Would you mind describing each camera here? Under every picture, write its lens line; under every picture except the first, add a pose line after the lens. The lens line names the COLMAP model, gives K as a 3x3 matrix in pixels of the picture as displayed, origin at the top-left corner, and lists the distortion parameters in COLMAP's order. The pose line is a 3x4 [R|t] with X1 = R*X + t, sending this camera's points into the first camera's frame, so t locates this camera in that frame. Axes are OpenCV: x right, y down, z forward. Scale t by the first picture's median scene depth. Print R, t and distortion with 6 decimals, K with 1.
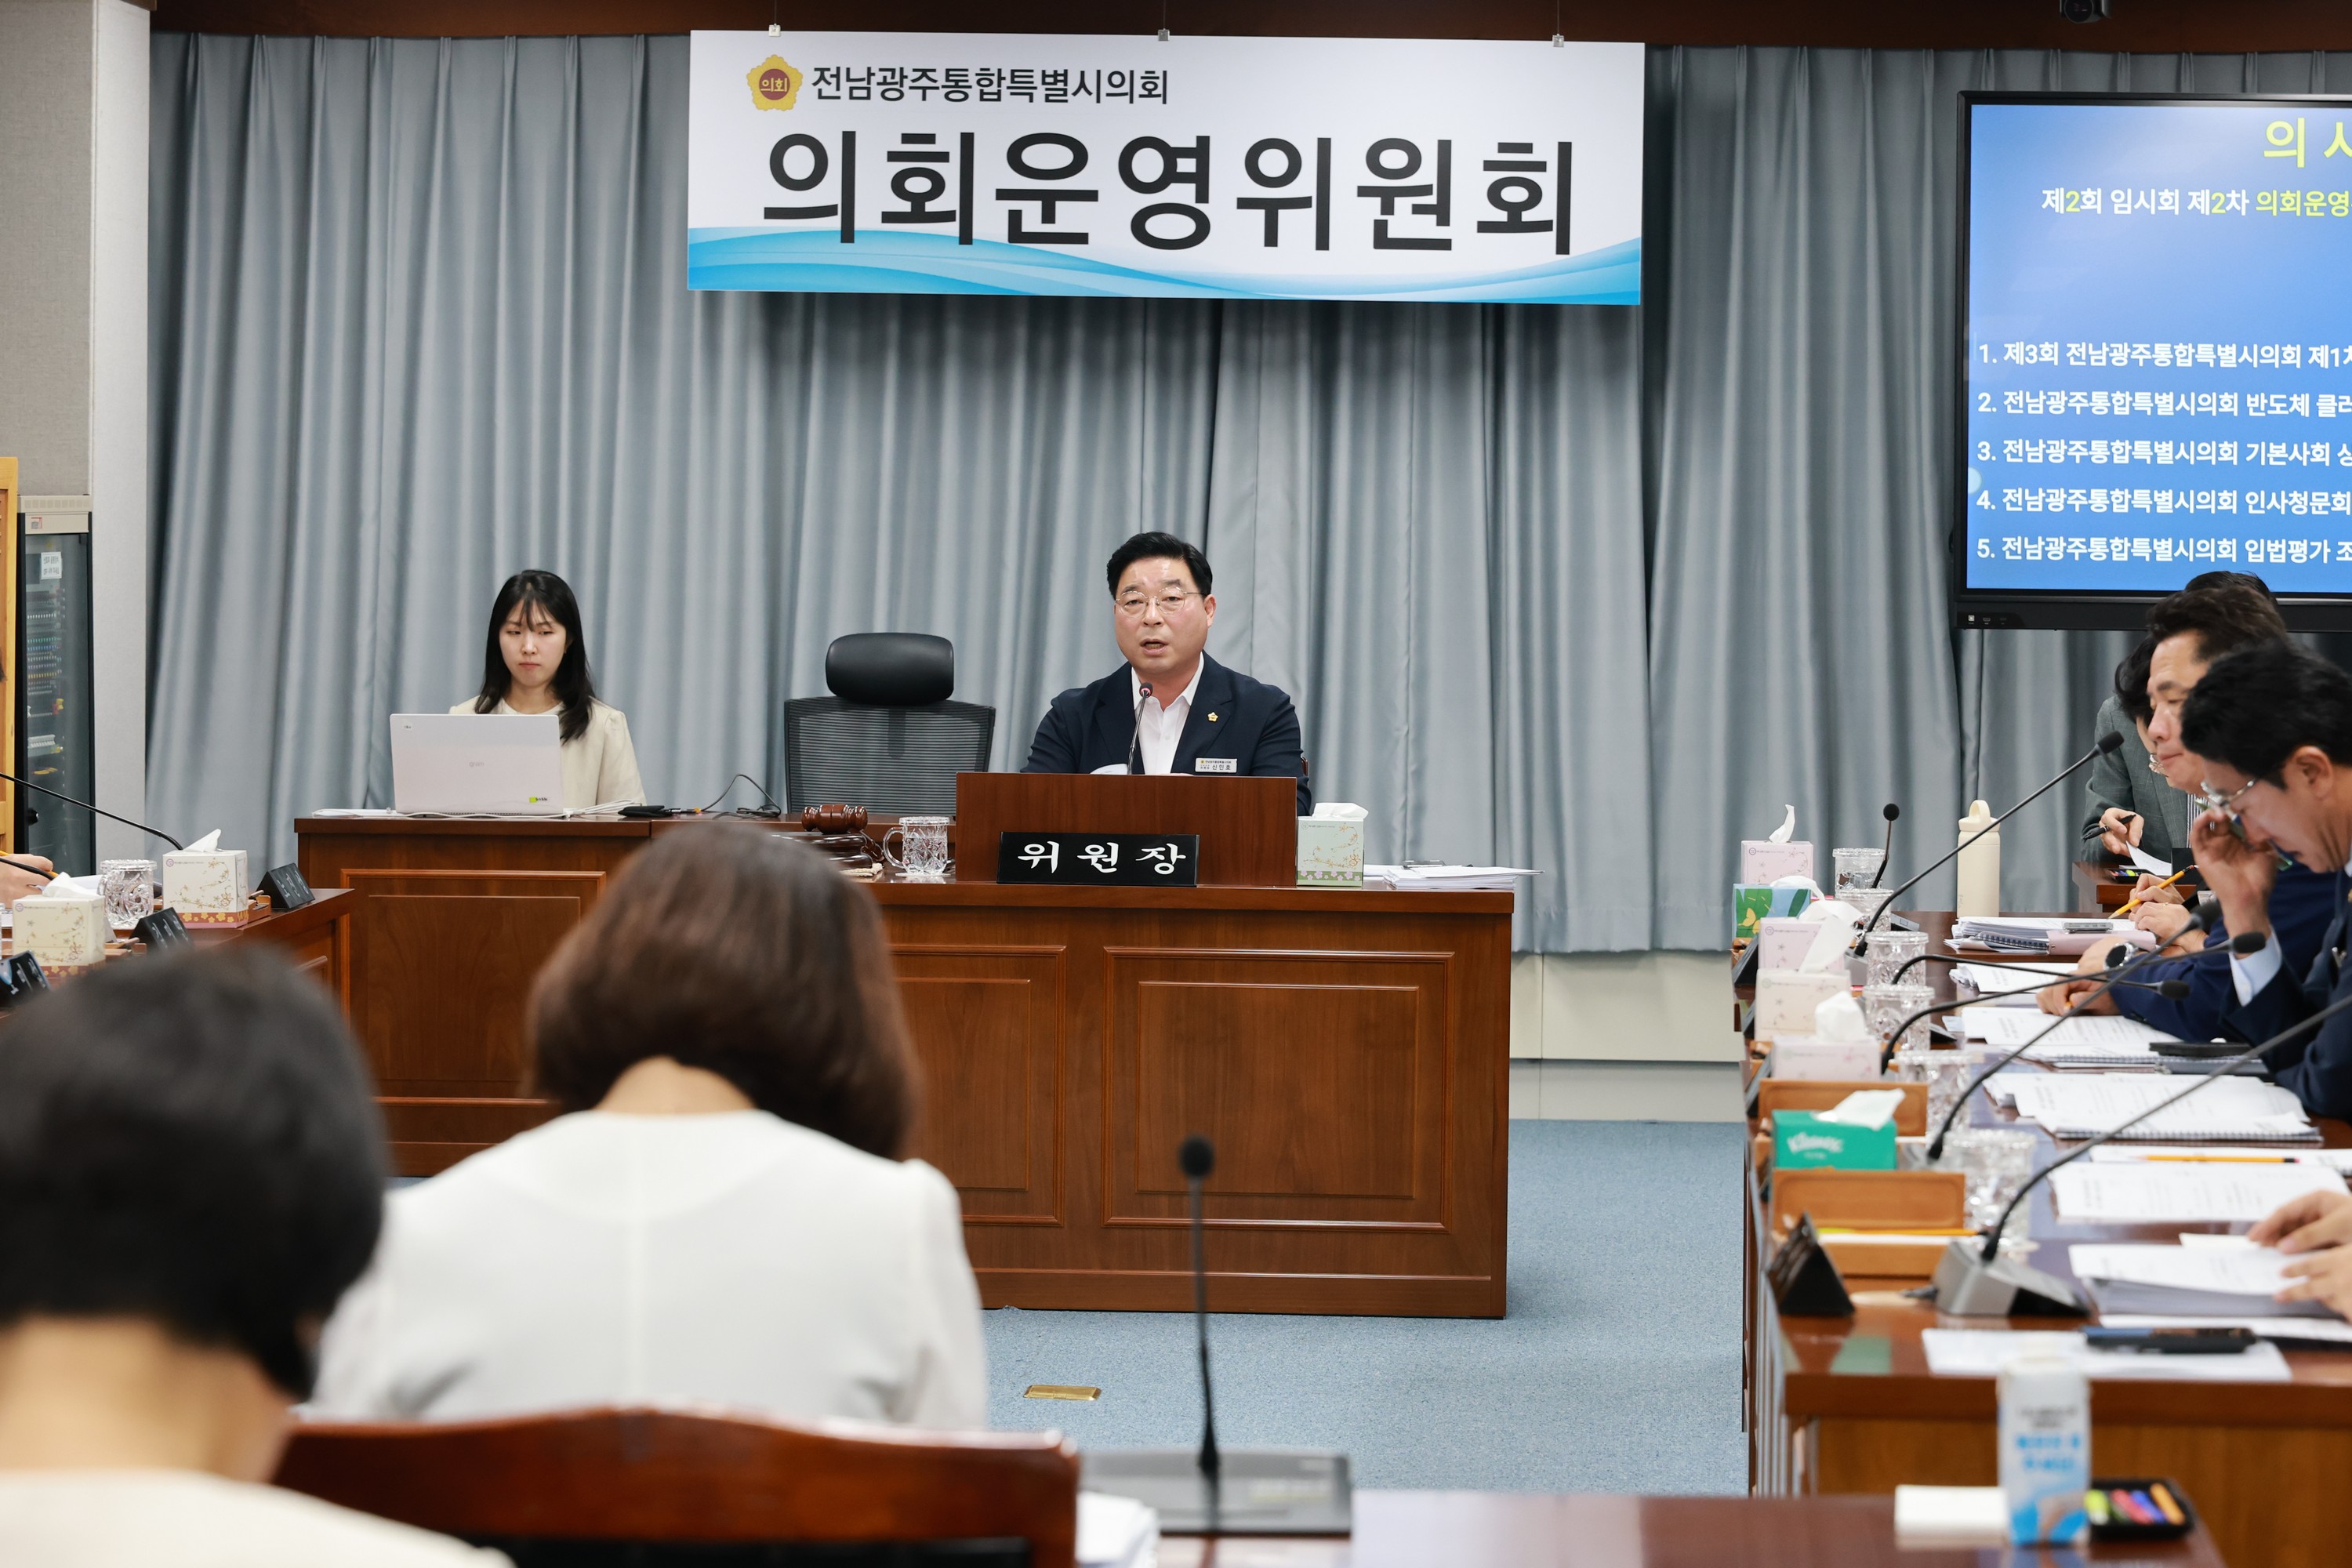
lens RADIAL K [[7057.0, 0, 1176.0], [0, 7057.0, 784.0], [0, 0, 1]] dist [-0.170829, -0.047842]
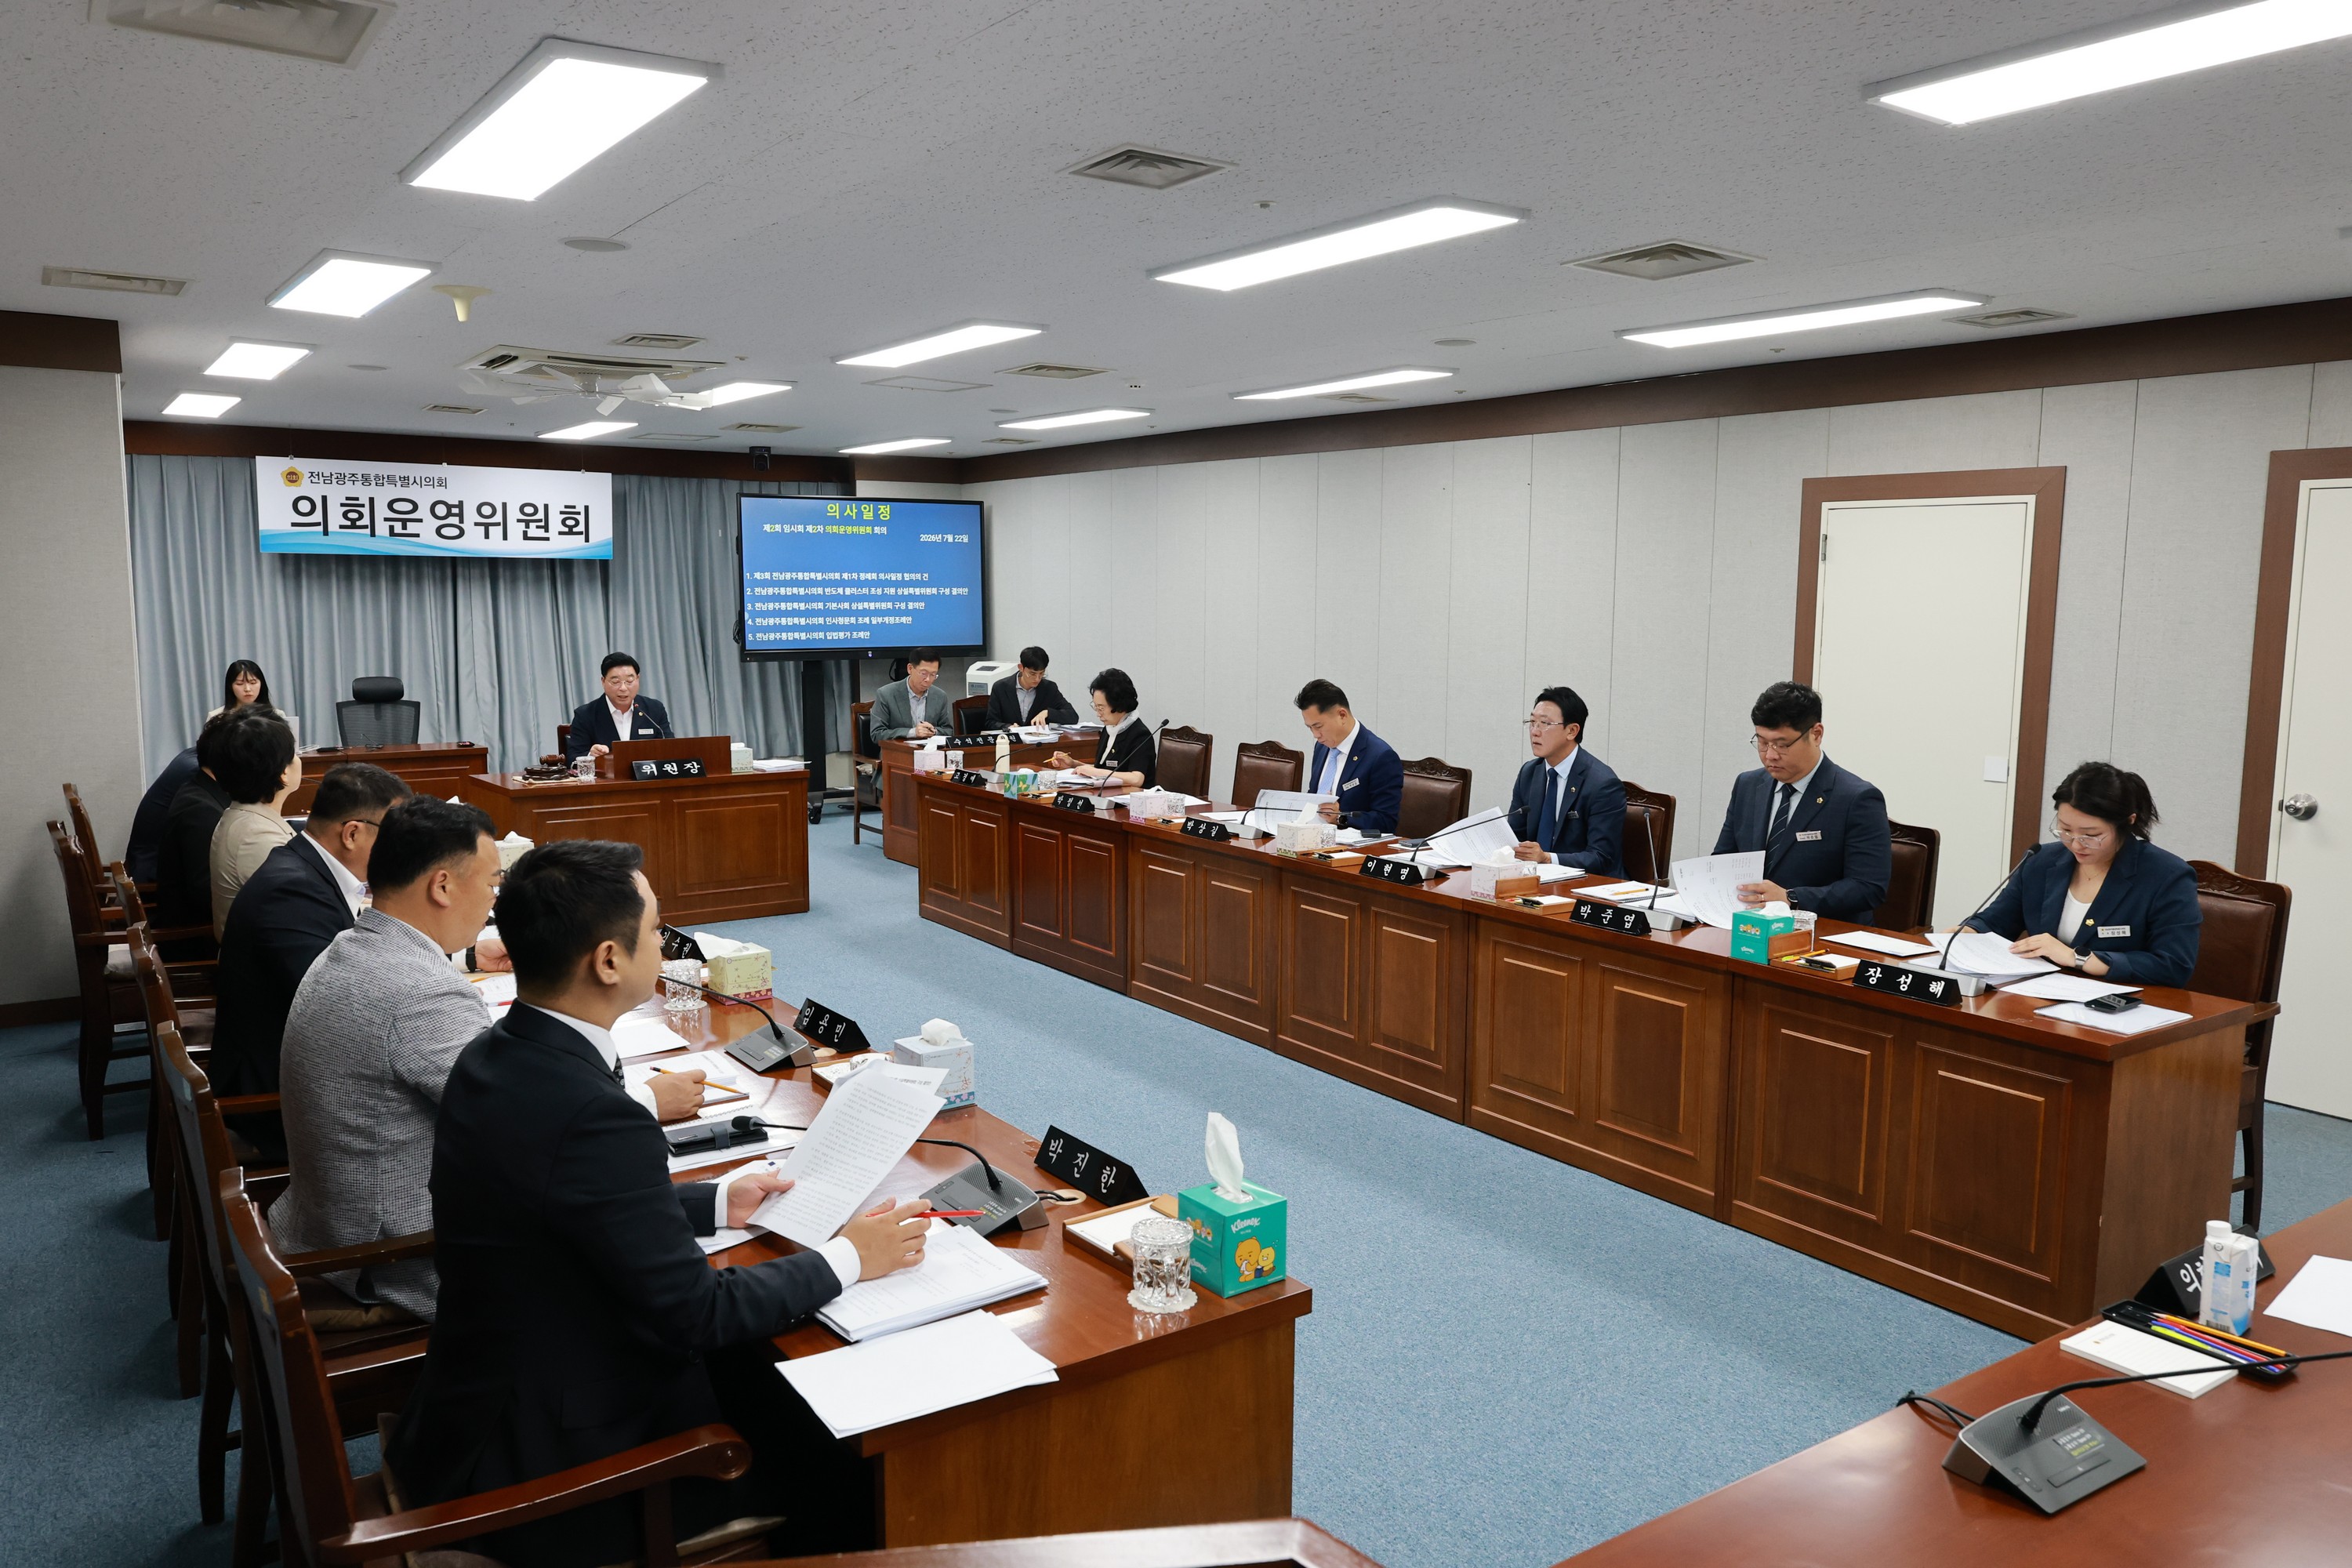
lens RADIAL K [[1678.0, 0, 1176.0], [0, 1678.0, 784.0], [0, 0, 1]] dist [0.002804, 0.010739]
pose [[0.778767, -0.081520, 0.621994, -0.207891], [0.030897, 0.995302, 0.091761, -0.029804], [-0.626552, -0.052243, 0.777627, 0.267465]]
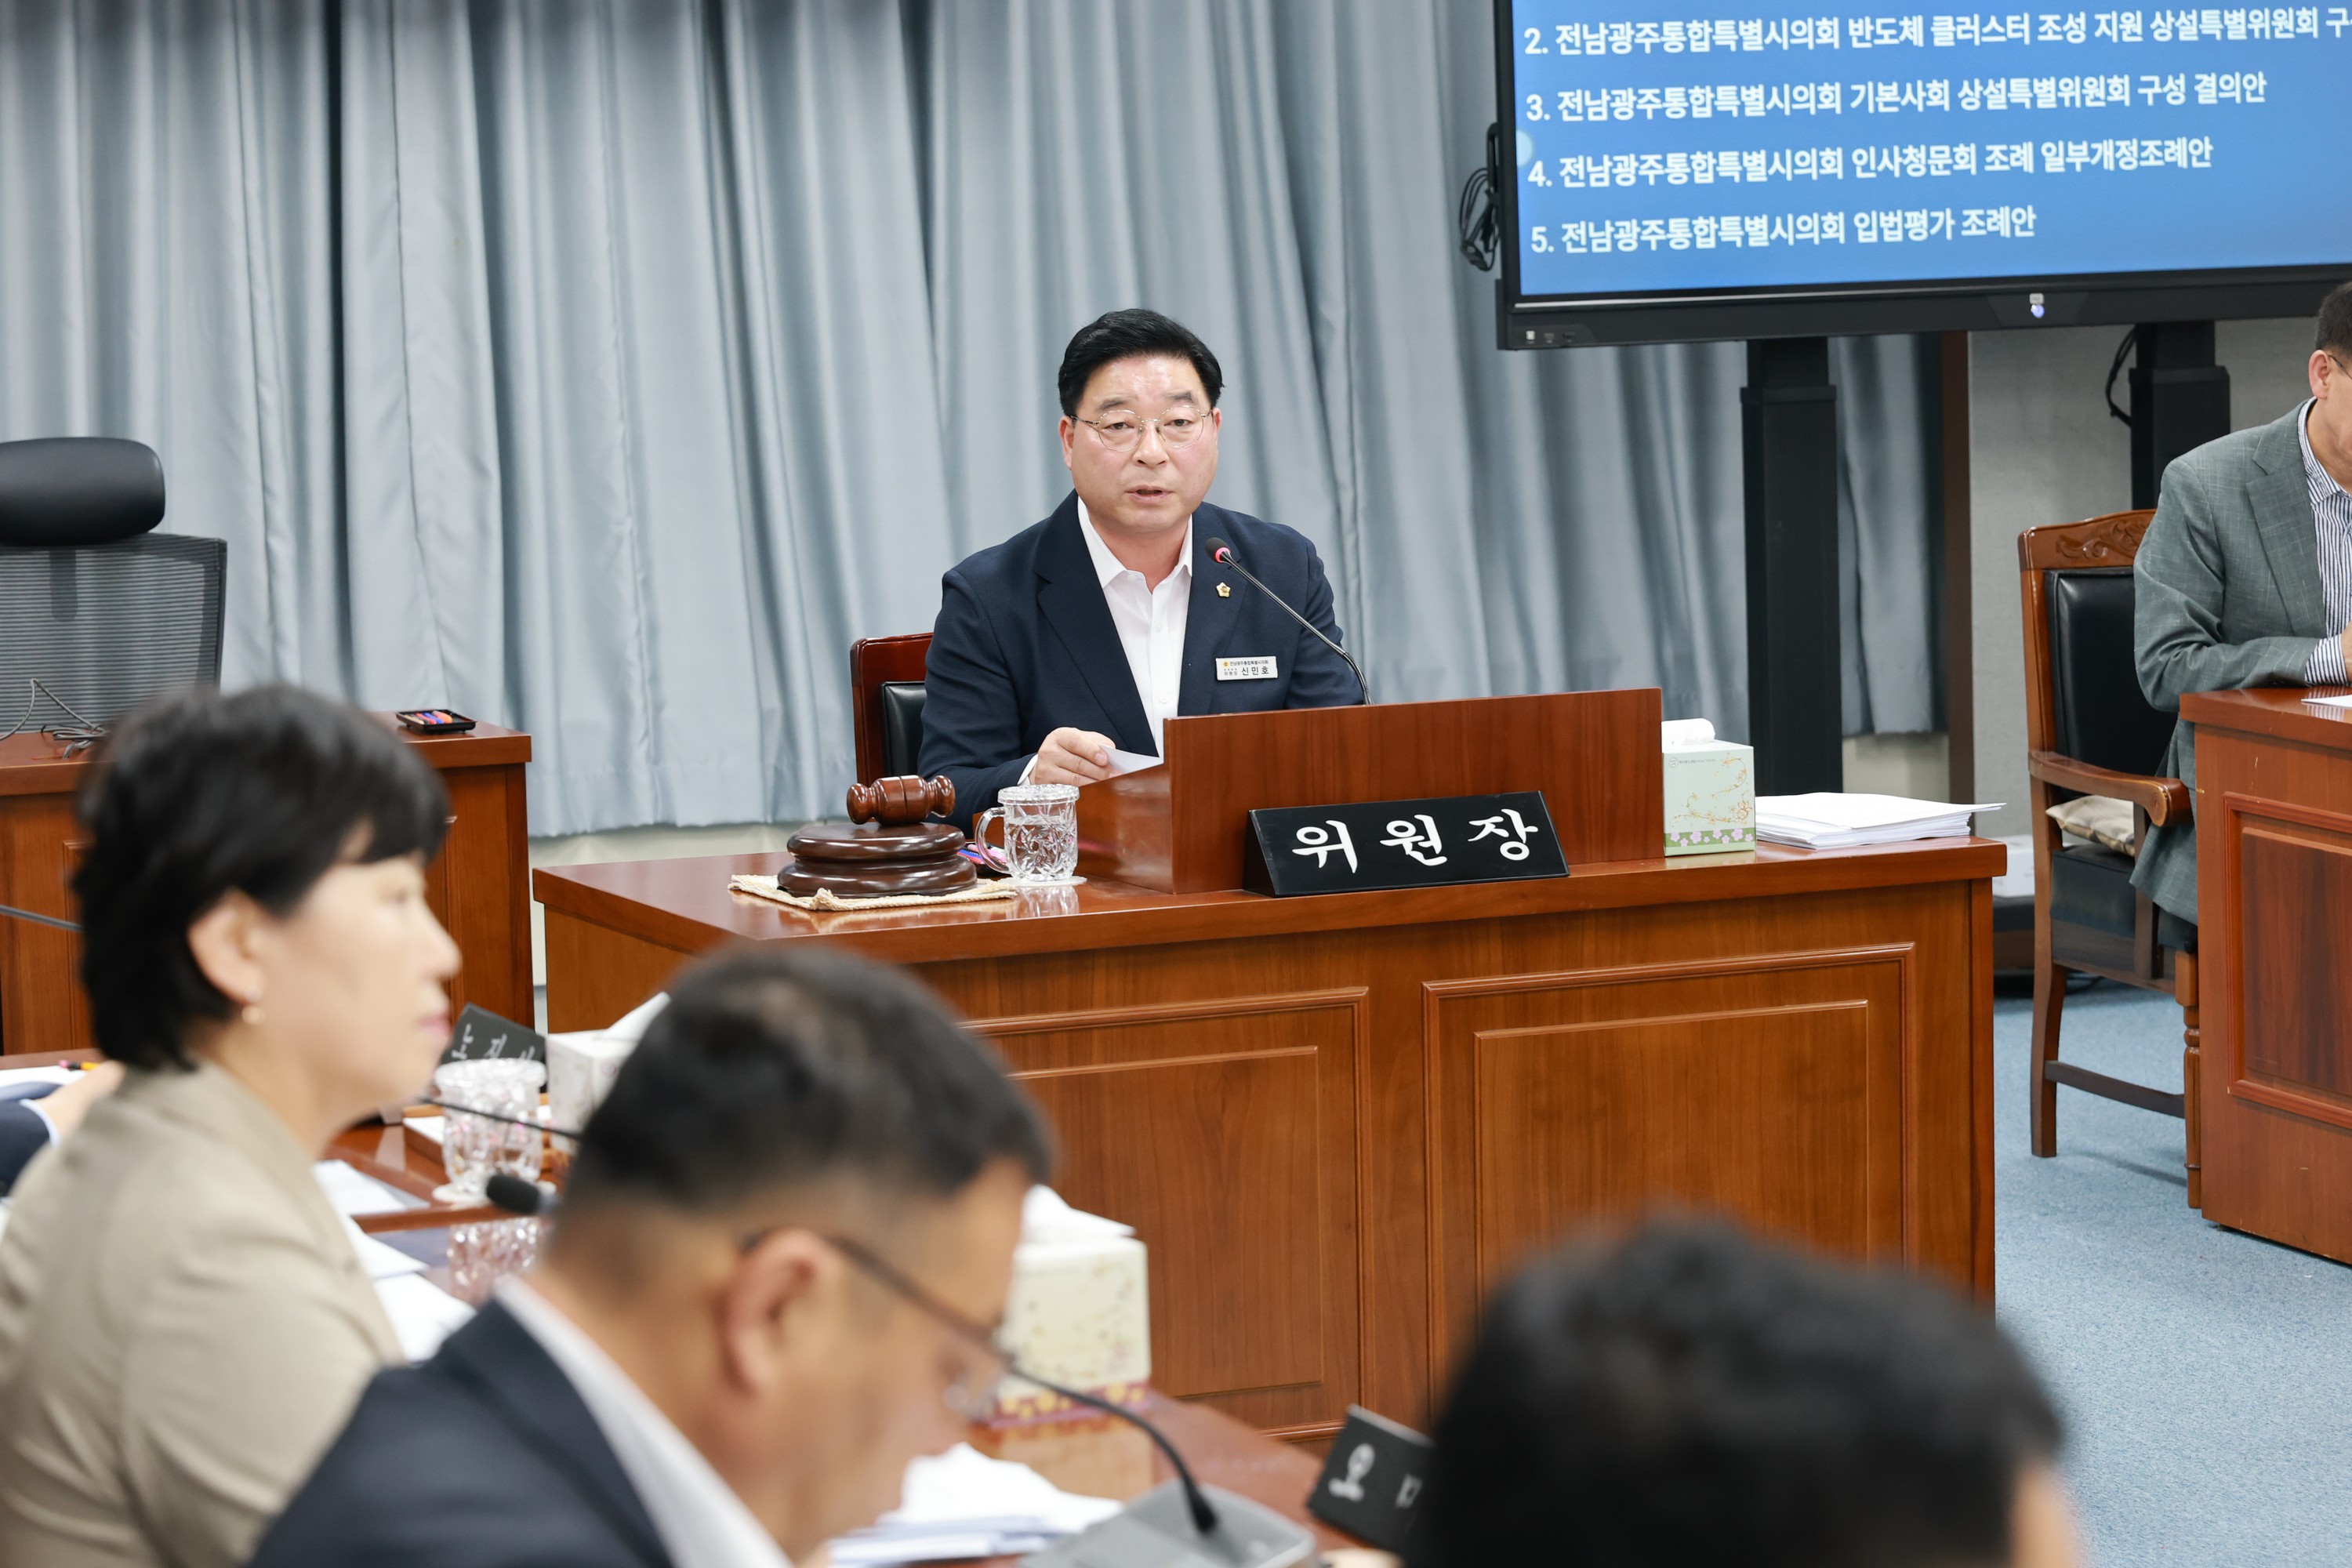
lens RADIAL K [[6797.5, 0, 1176.0], [0, 6797.5, 784.0], [0, 0, 1]] dist [-0.172510, 0.055008]
pose [[0.901700, -0.079138, 0.425058, -0.216562], [0.051646, 0.995782, 0.075837, -0.031327], [-0.429267, -0.046430, 0.901983, 0.359541]]
